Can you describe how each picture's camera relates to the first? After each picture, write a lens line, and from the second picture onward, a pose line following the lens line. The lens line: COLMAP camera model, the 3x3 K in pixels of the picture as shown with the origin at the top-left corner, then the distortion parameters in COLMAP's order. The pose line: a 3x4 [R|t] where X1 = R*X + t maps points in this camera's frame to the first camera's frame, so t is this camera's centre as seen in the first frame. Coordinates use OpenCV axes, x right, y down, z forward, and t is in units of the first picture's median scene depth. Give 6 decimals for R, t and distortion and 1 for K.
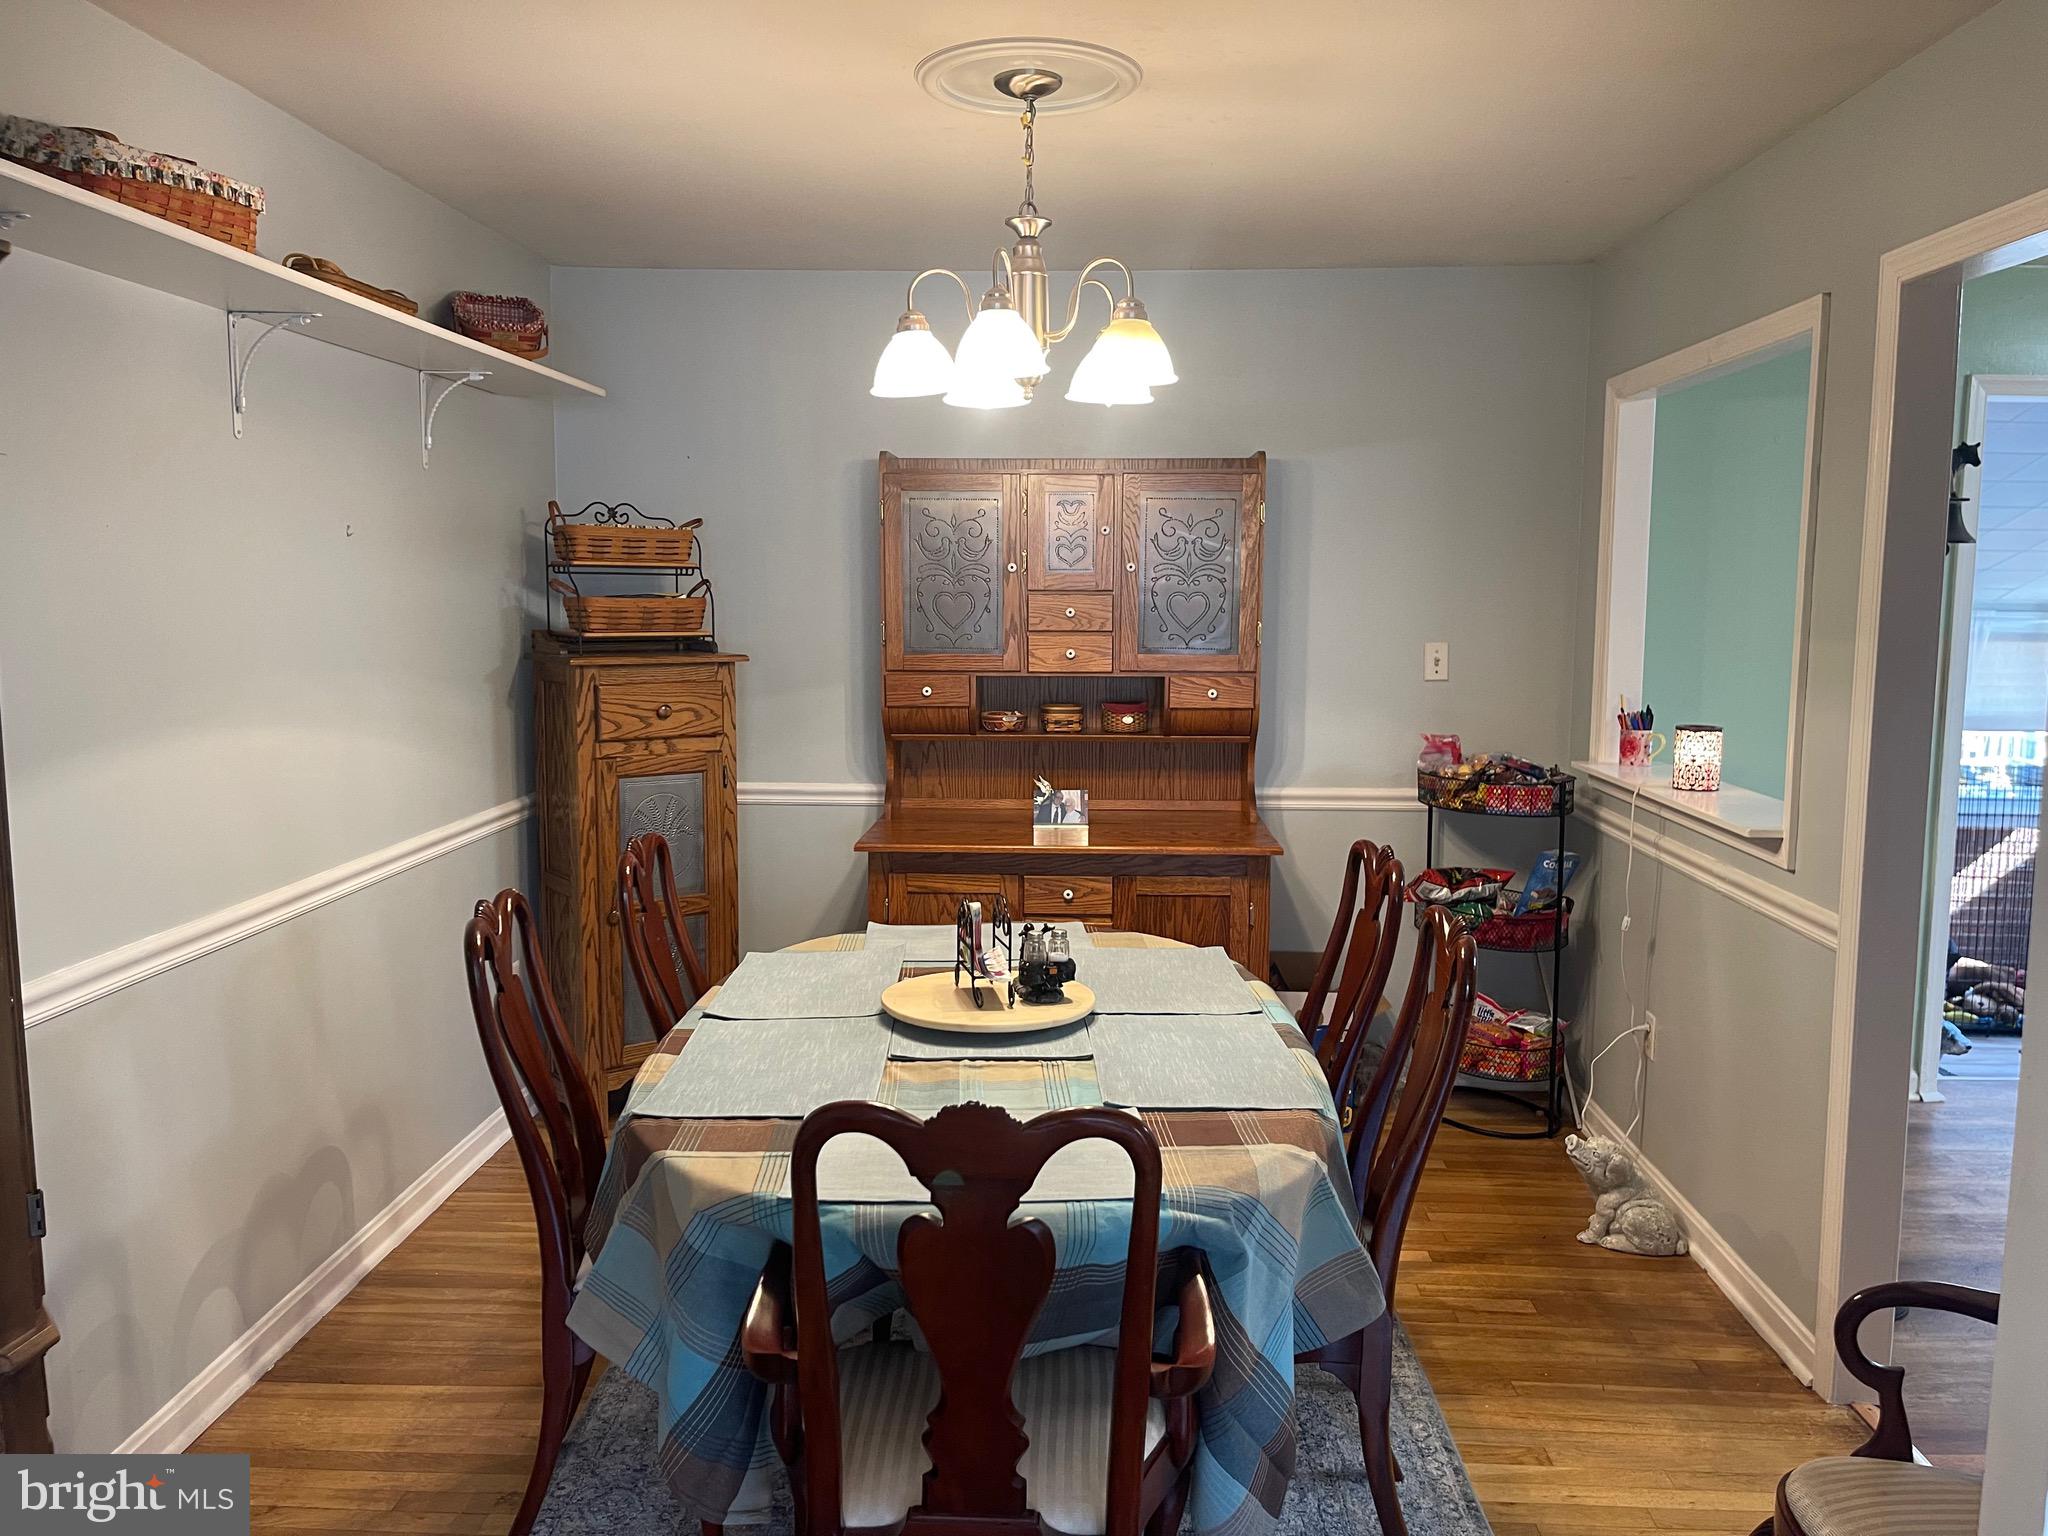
lens RADIAL K [[1569.3, 0, 1024.8], [0, 1569.3, 778.4], [0, 0, 1]] dist [0.061552, -0.049679]
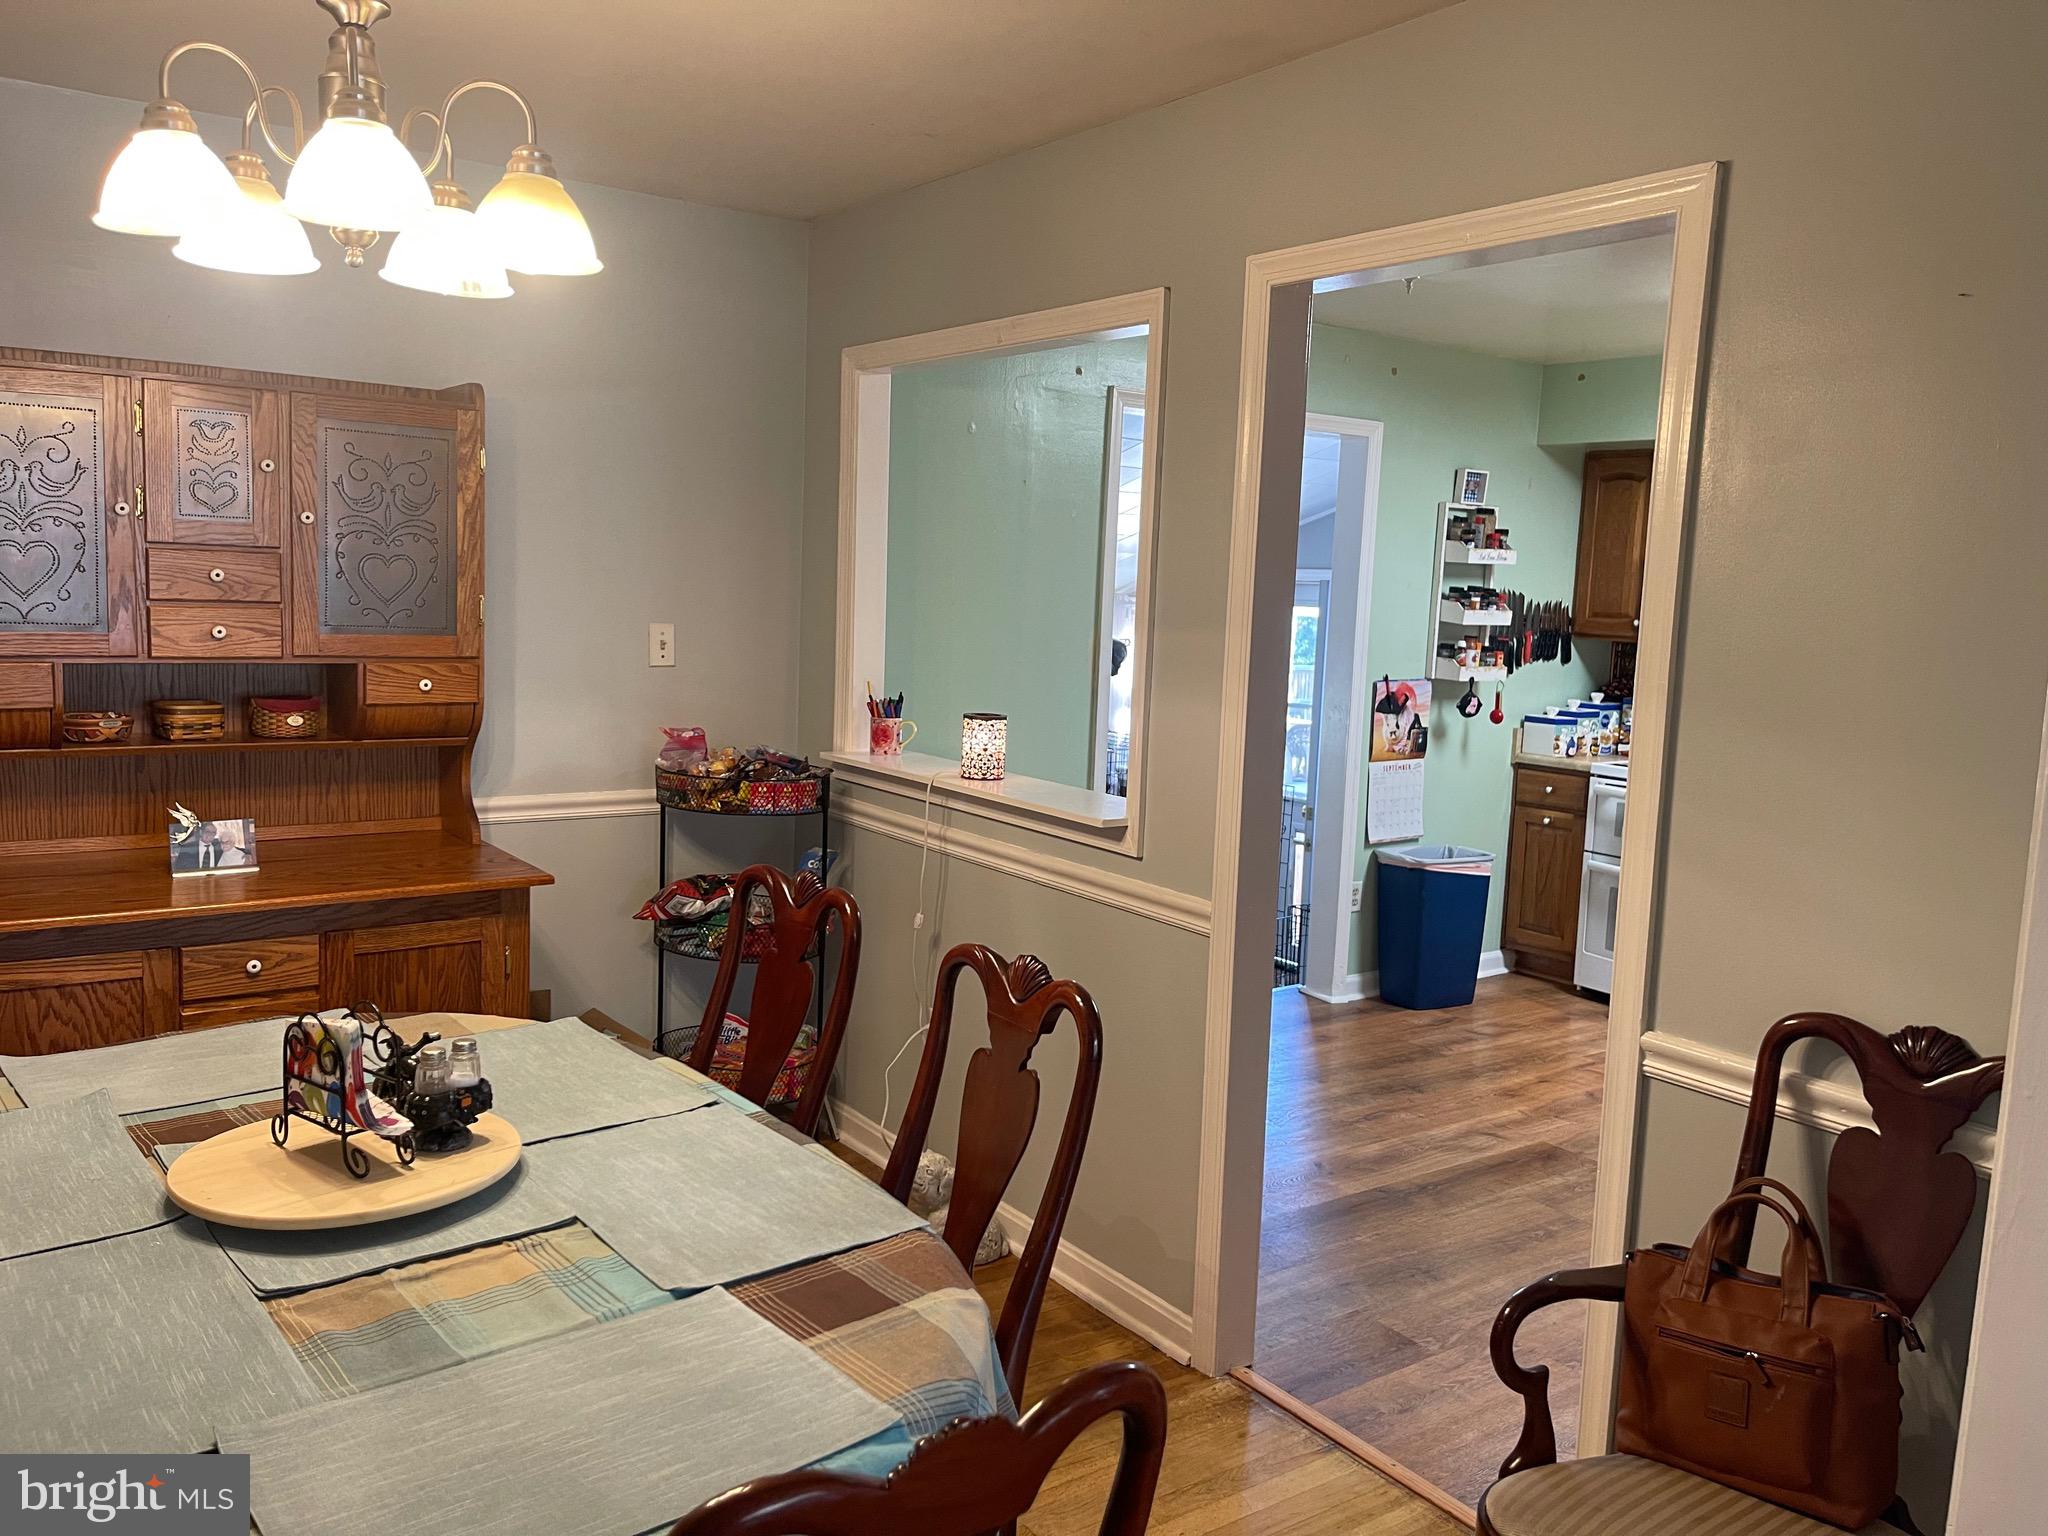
lens RADIAL K [[1569.3, 0, 1029.2], [0, 1569.3, 755.0], [0, 0, 1]] dist [0.061552, -0.049679]
pose [[0.776739, -0.043911, 0.628289, -0.145947], [0.040923, 0.998977, 0.019227, -0.022183], [-0.628491, 0.010777, 0.777742, 0.196776]]
